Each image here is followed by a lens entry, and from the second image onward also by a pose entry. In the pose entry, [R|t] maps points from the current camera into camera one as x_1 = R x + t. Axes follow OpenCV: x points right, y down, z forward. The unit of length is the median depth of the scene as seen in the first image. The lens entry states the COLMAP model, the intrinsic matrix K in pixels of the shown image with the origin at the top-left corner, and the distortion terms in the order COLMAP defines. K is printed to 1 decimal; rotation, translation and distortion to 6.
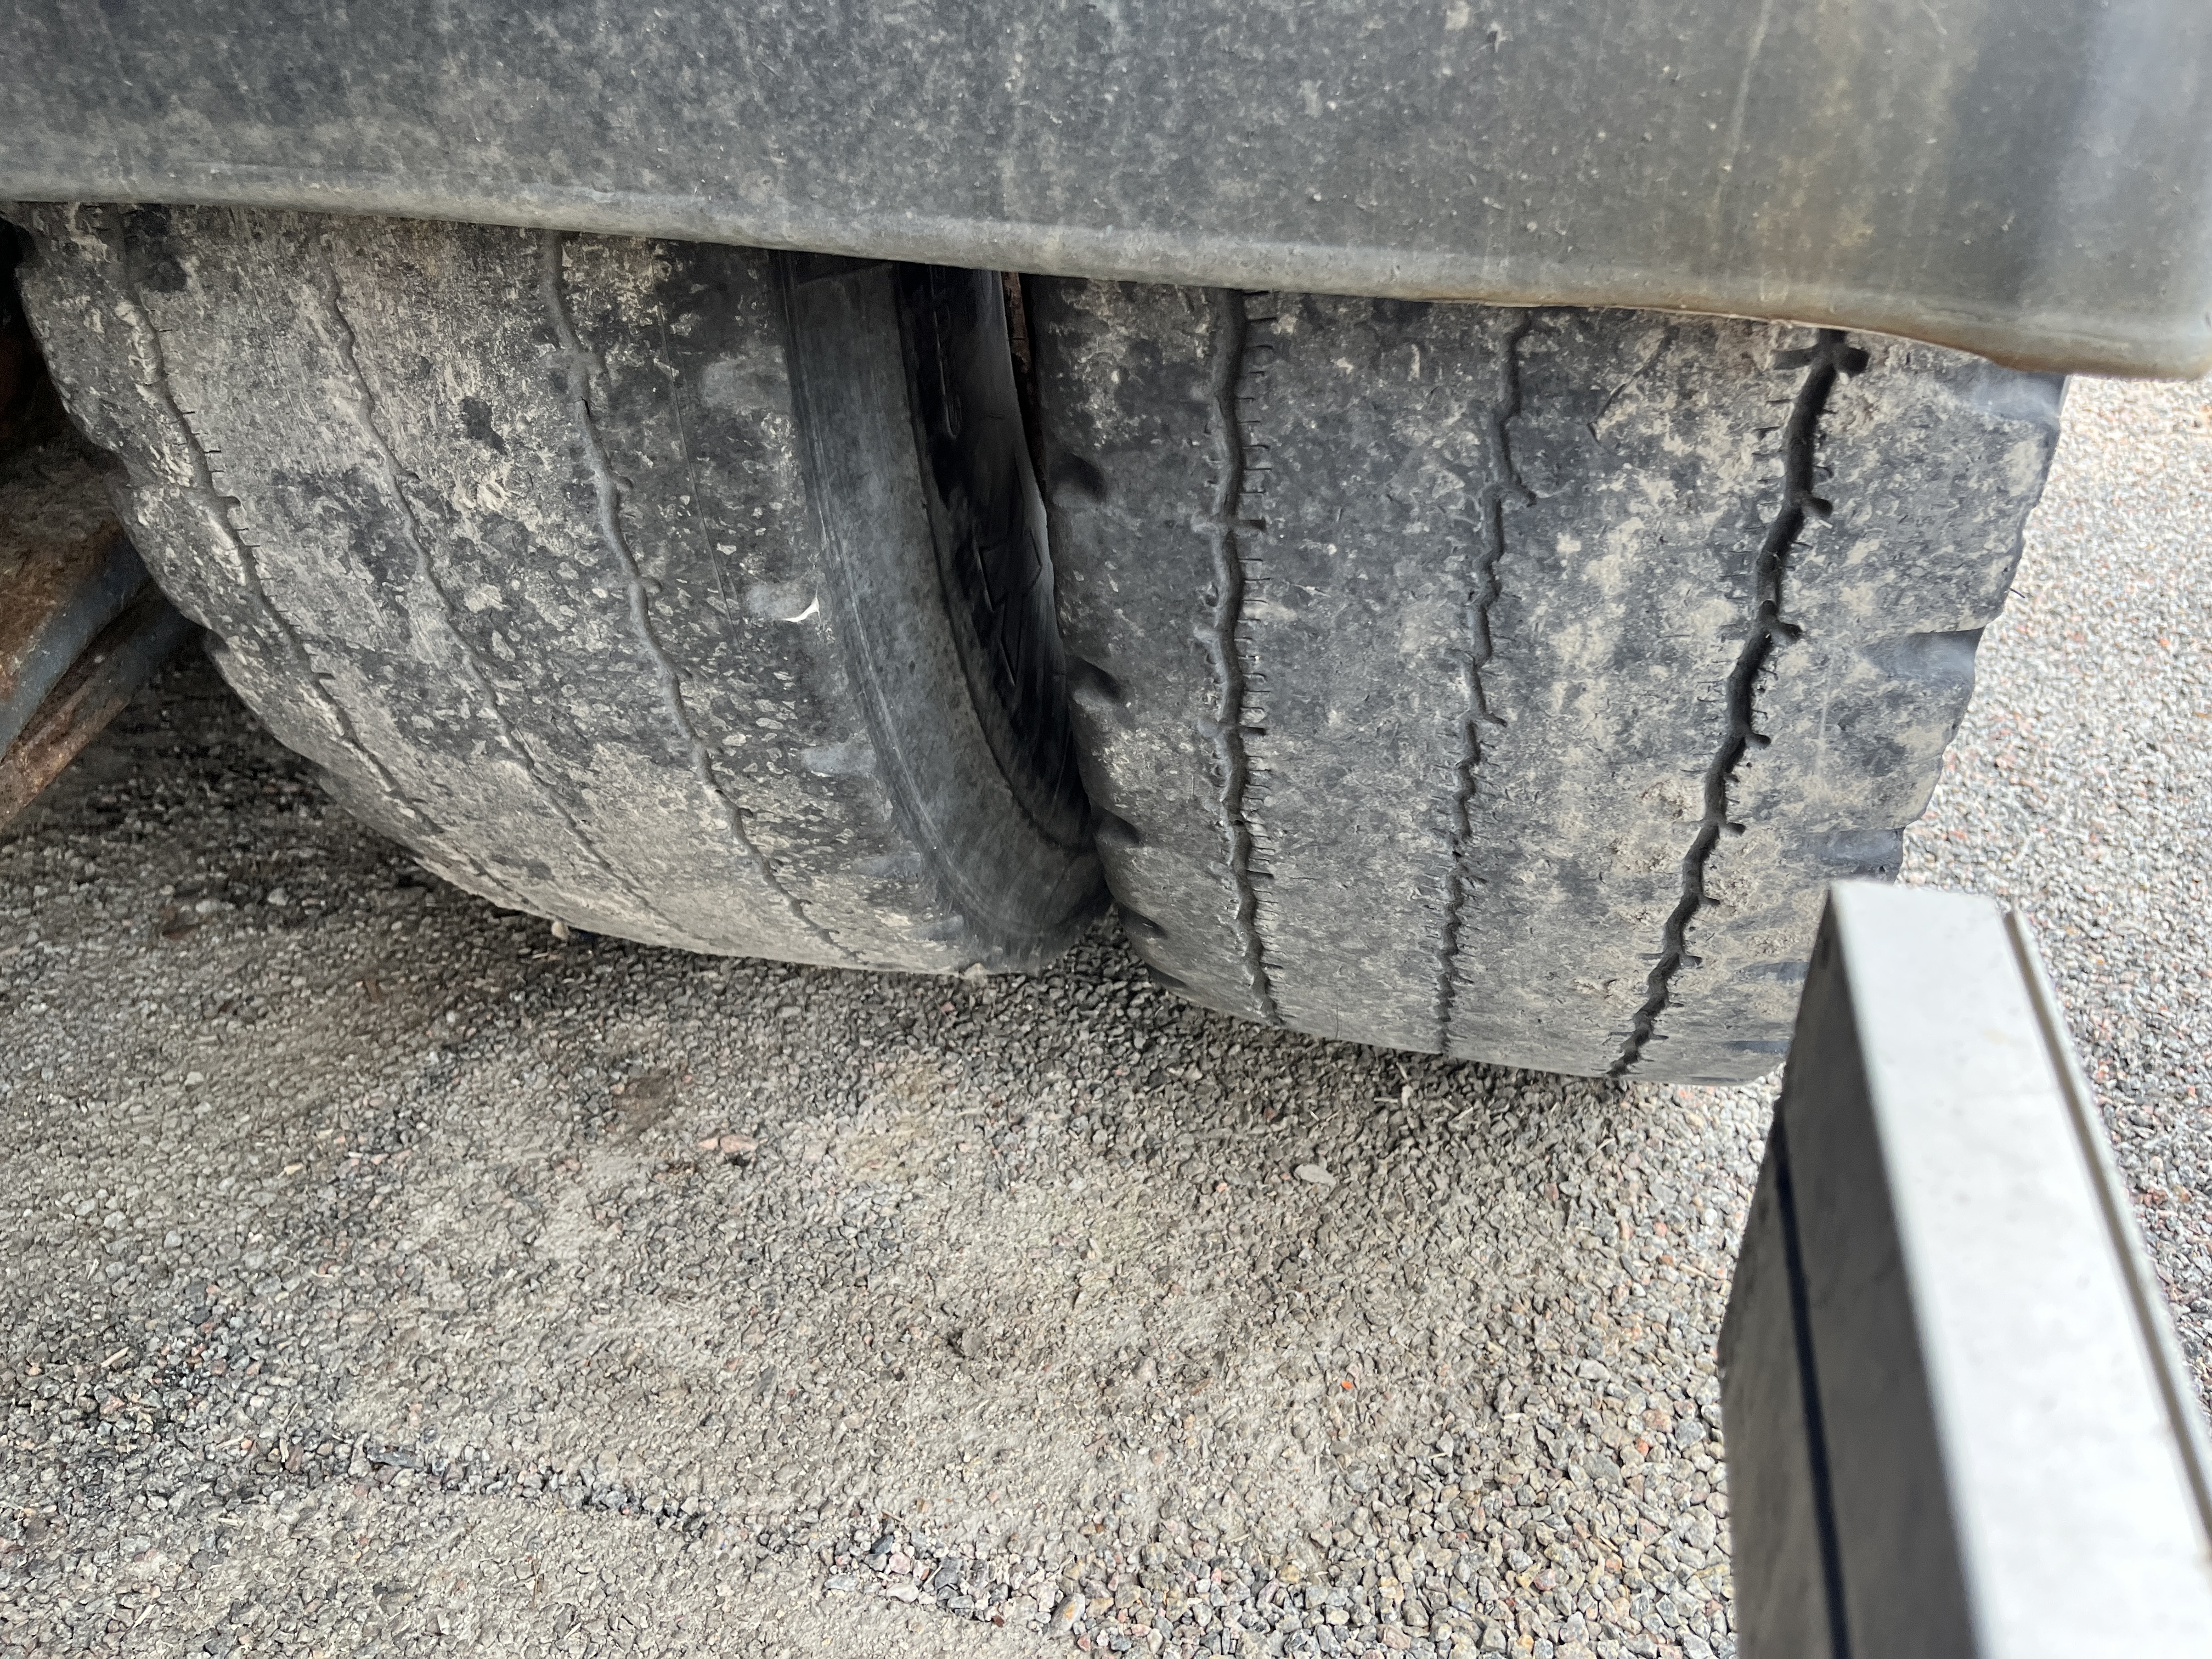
lens RADIAL K [[1695.9, 0, 1111.9], [0, 1695.9, 839.1], [0, 0, 1]] dist [0.066576, -0.101199]
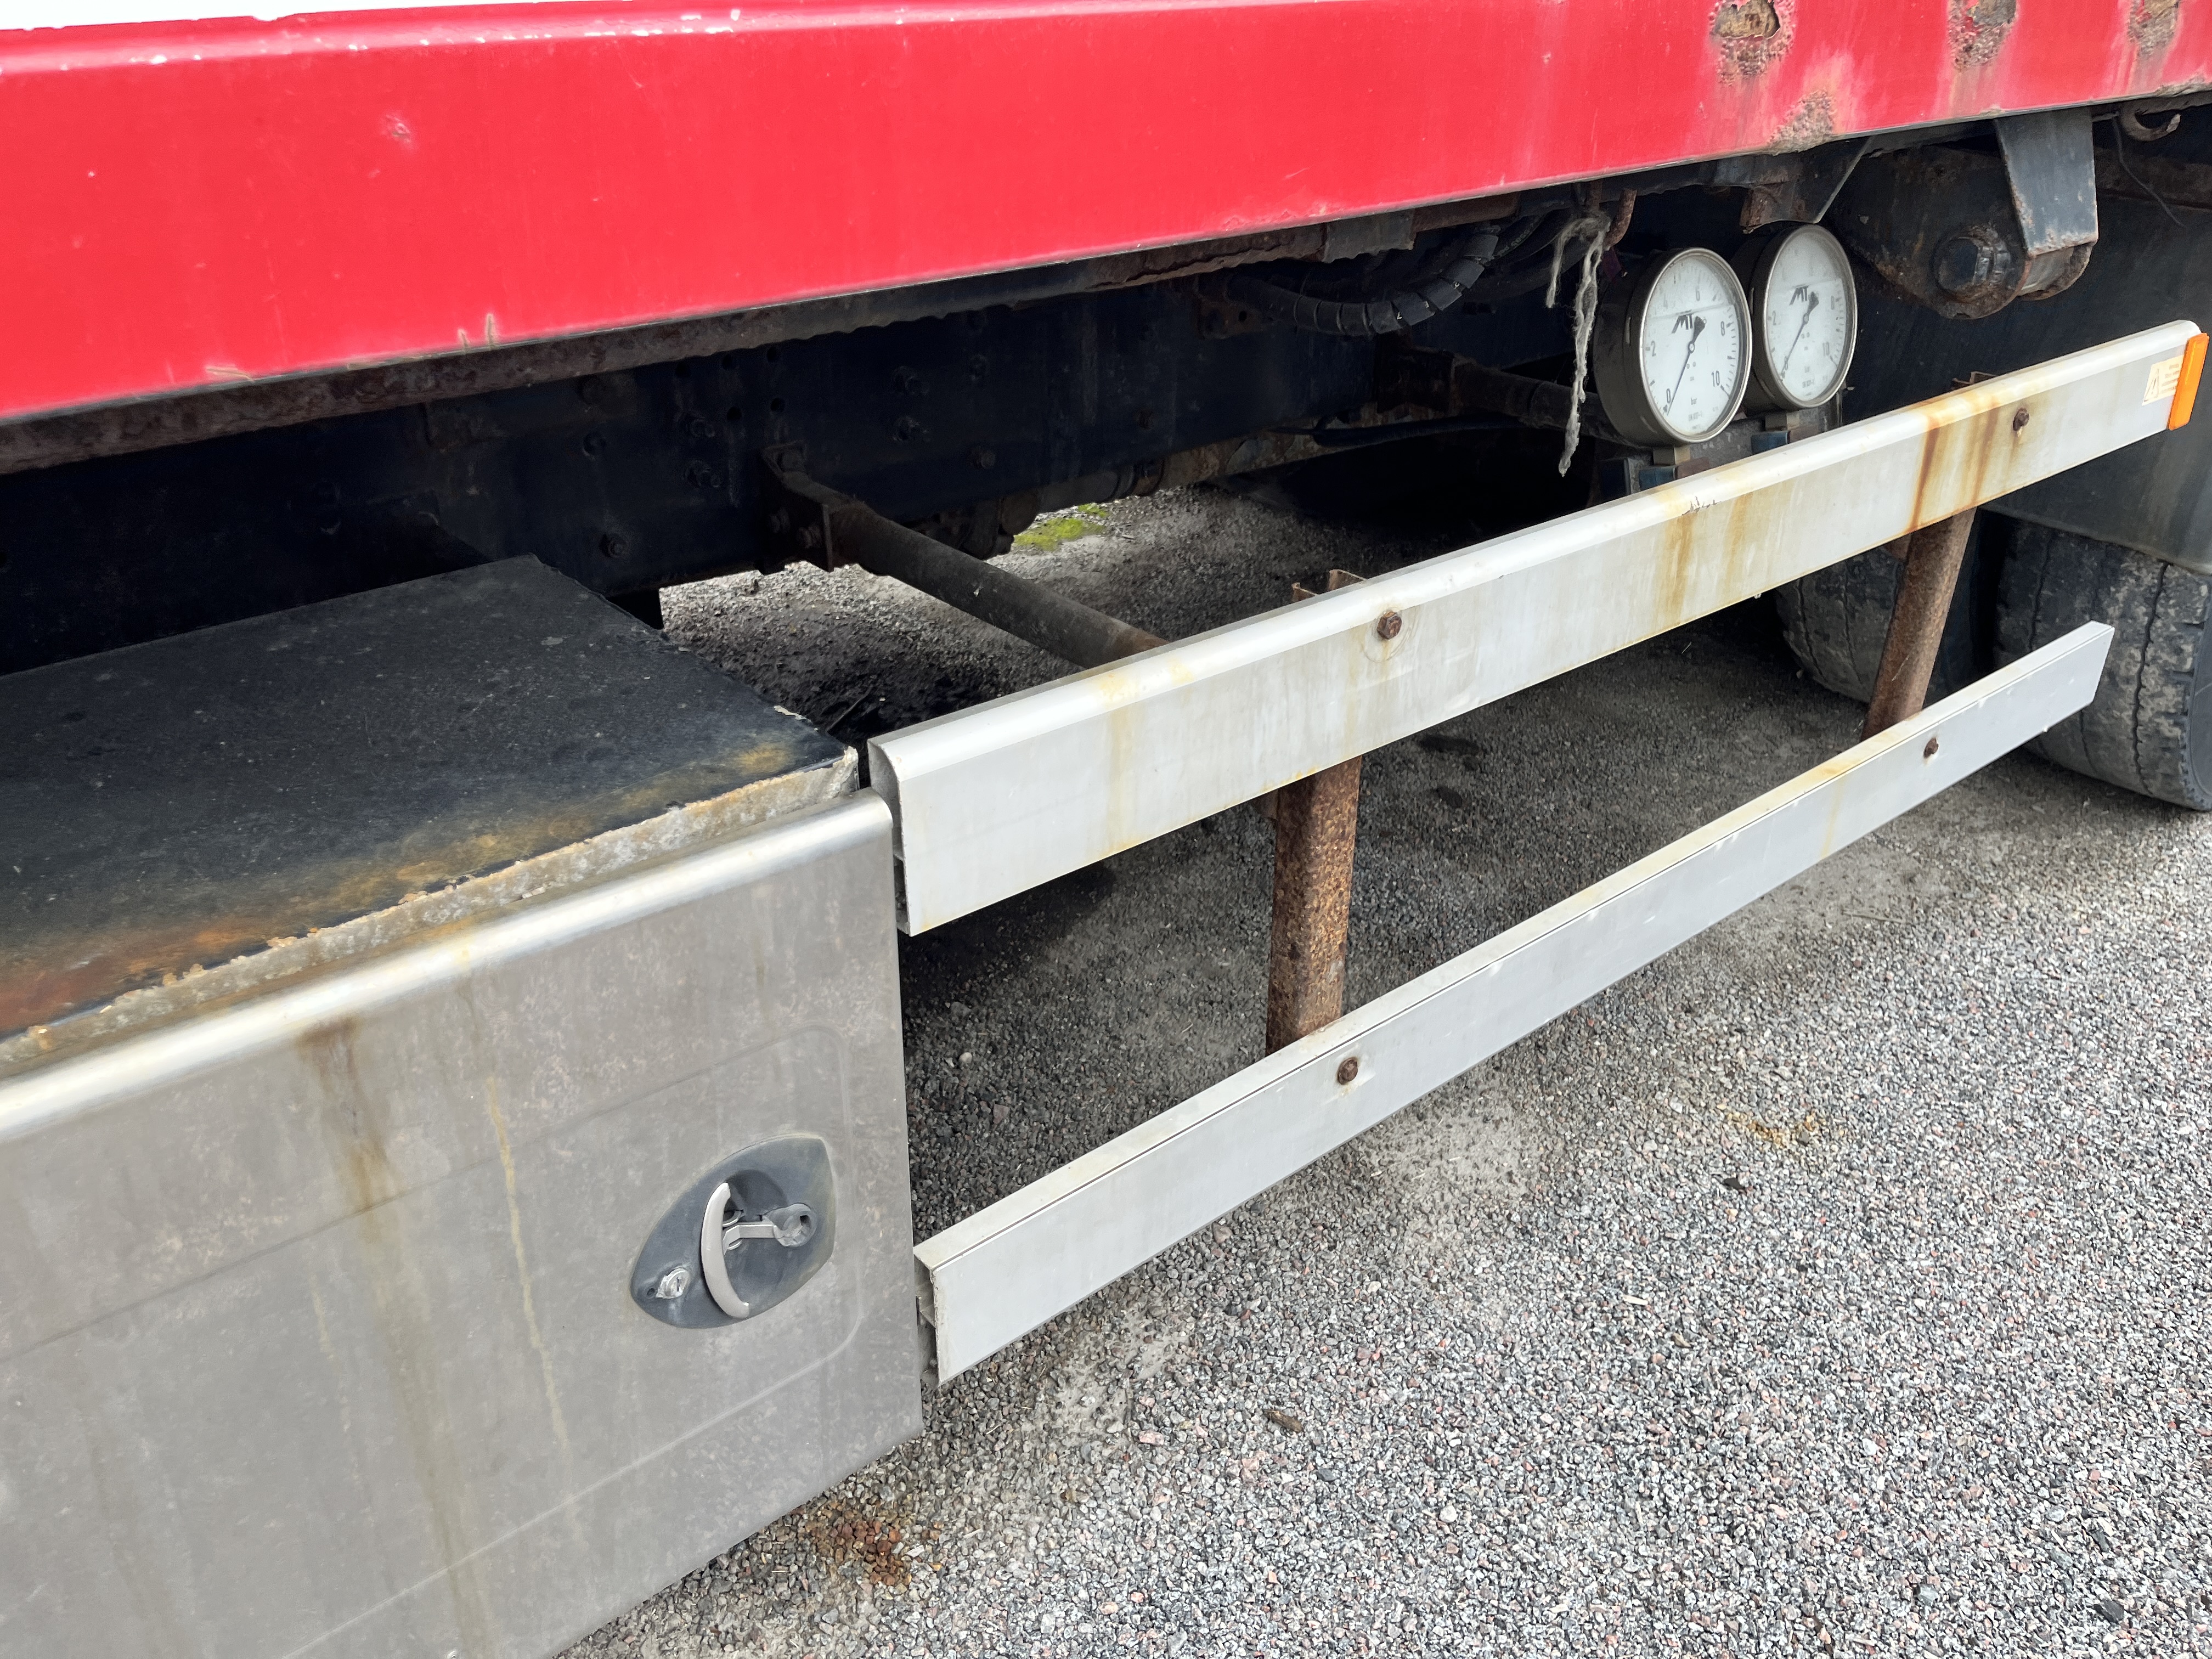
lens RADIAL K [[1695.9, 0, 1090.8], [0, 1695.9, 835.9], [0, 0, 1]] dist [0.066576, -0.101199]
pose [[0.815113, 0.292272, -0.500168, 0.495020], [-0.314781, 0.948273, 0.041129, 1.118078], [0.486316, 0.123918, 0.864951, -4.213149]]
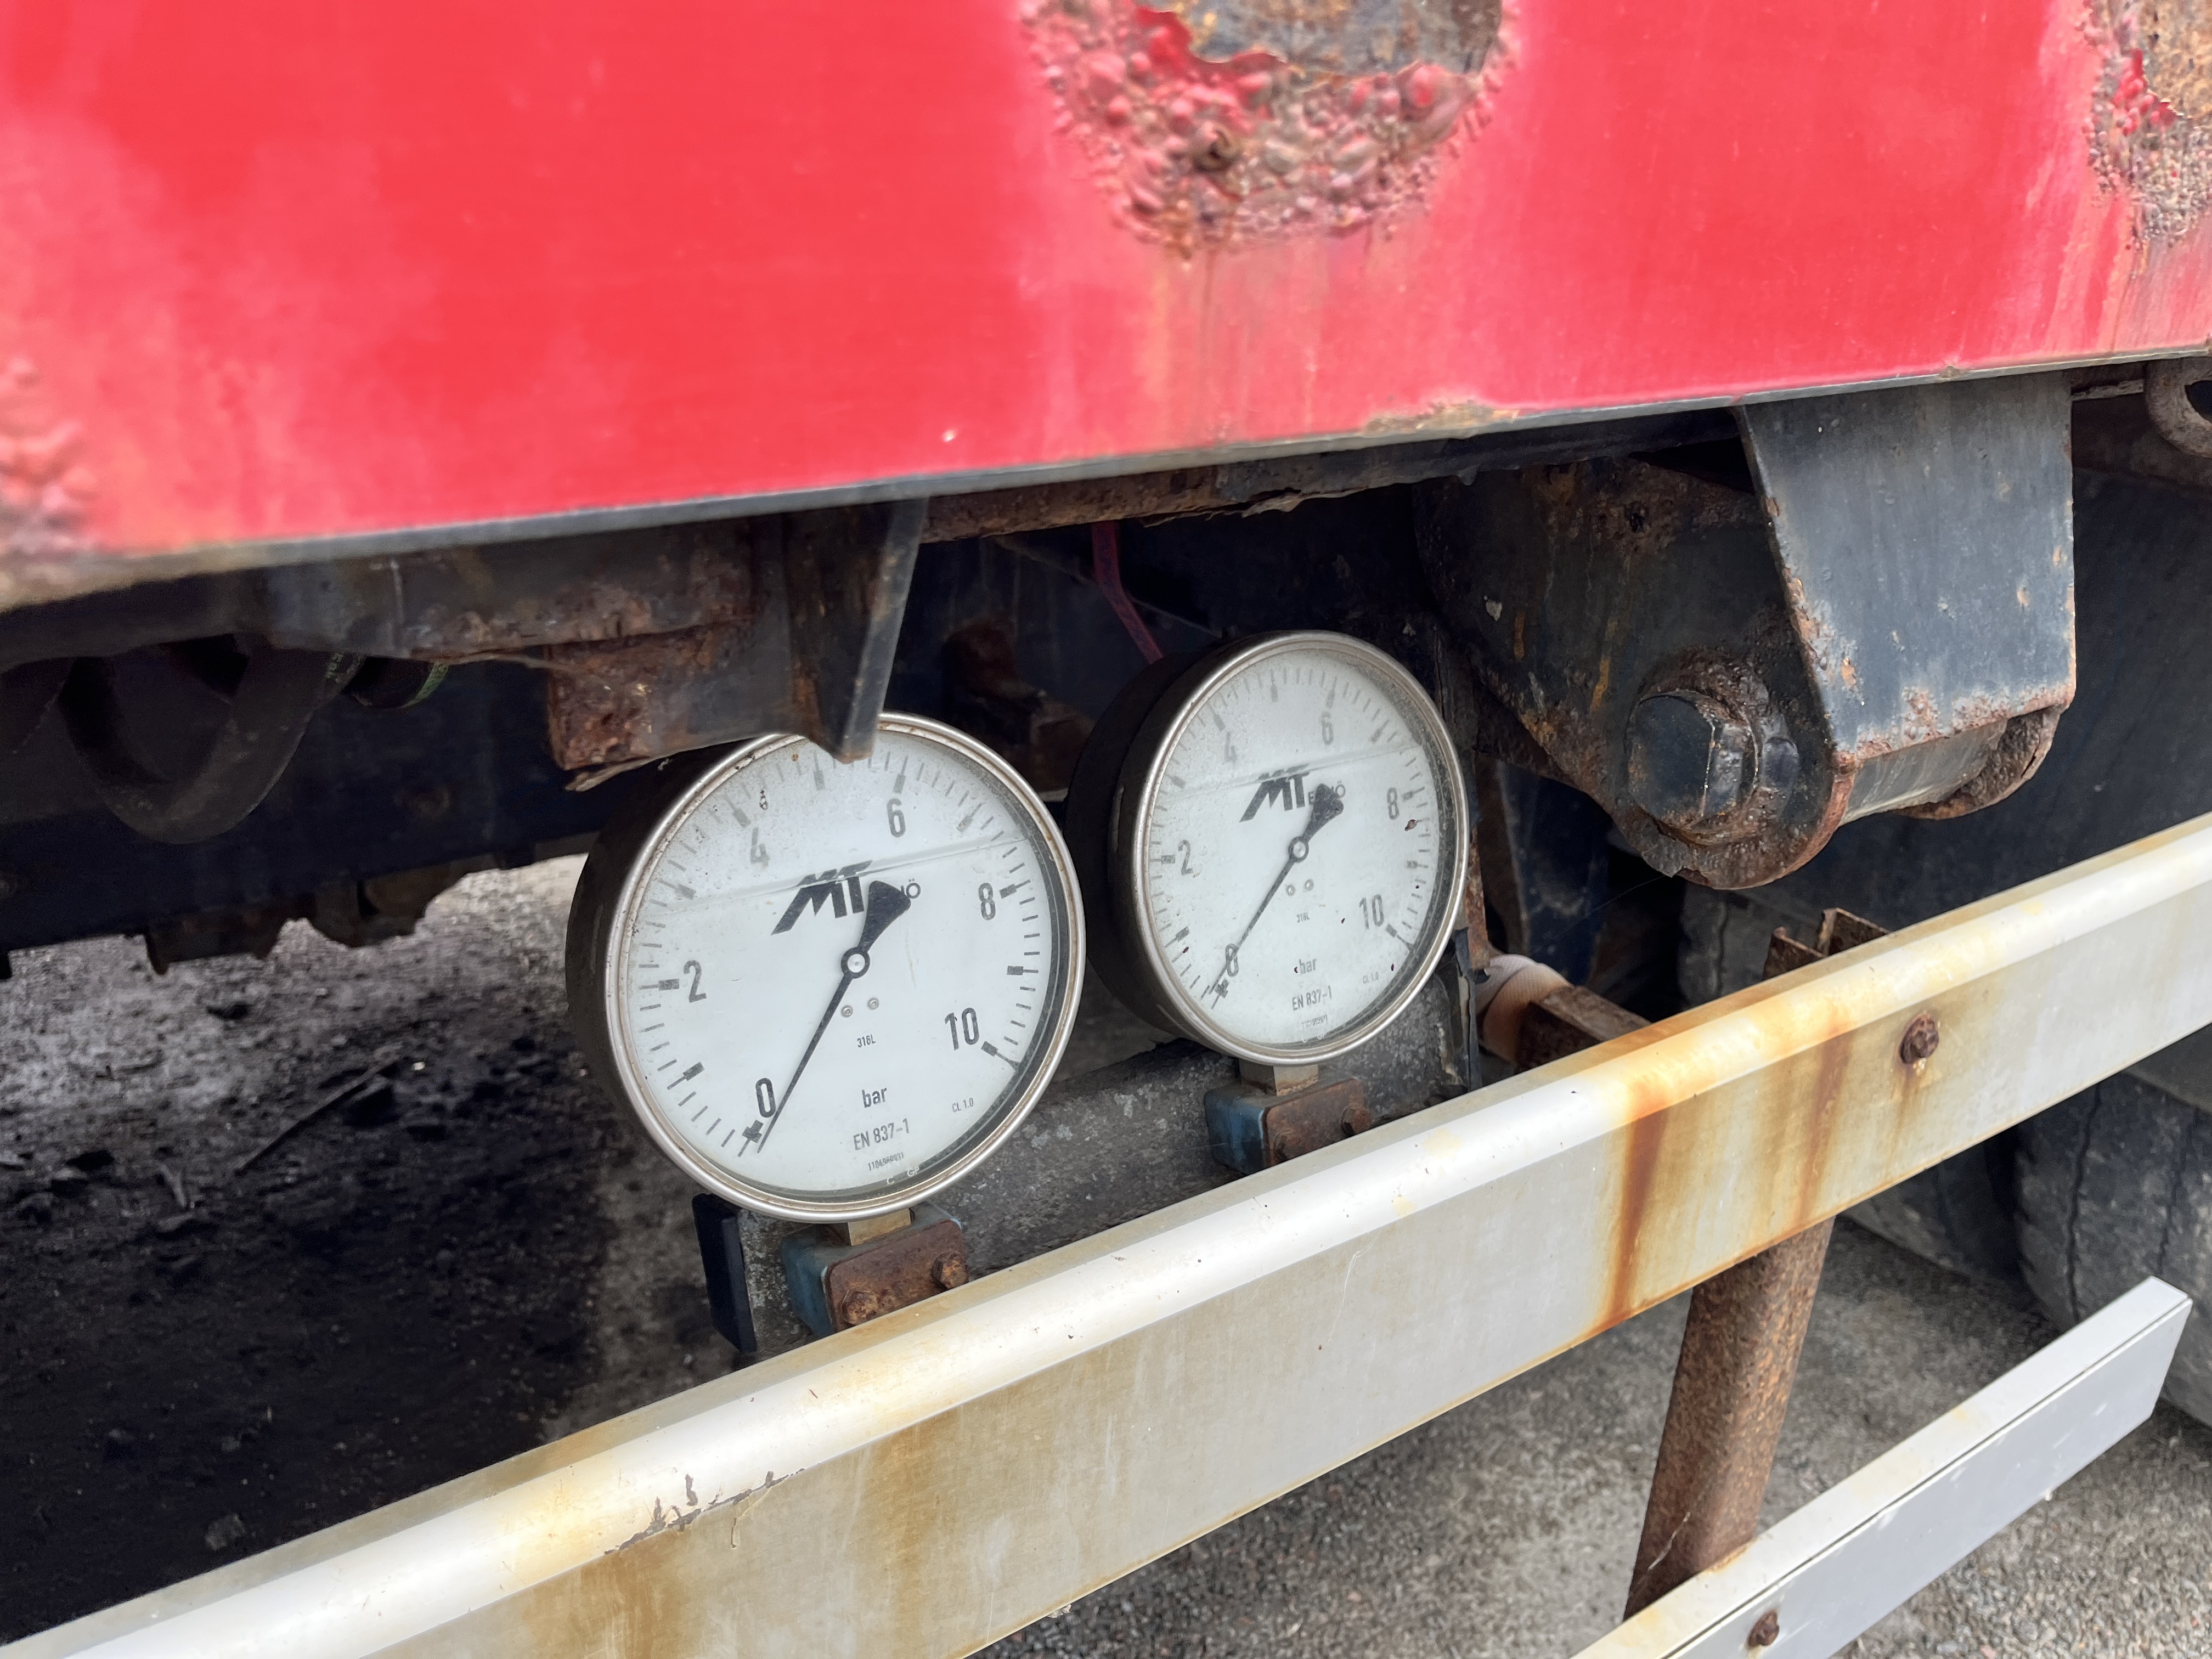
lens RADIAL K [[1695.9, 0, 1087.3], [0, 1695.9, 830.1], [0, 0, 1]] dist [0.066576, -0.101199]
pose [[0.746290, 0.303647, -0.592325, 0.347856], [-0.386071, 0.922369, -0.013583, 0.043474], [0.542218, 0.238817, 0.805584, -2.167187]]
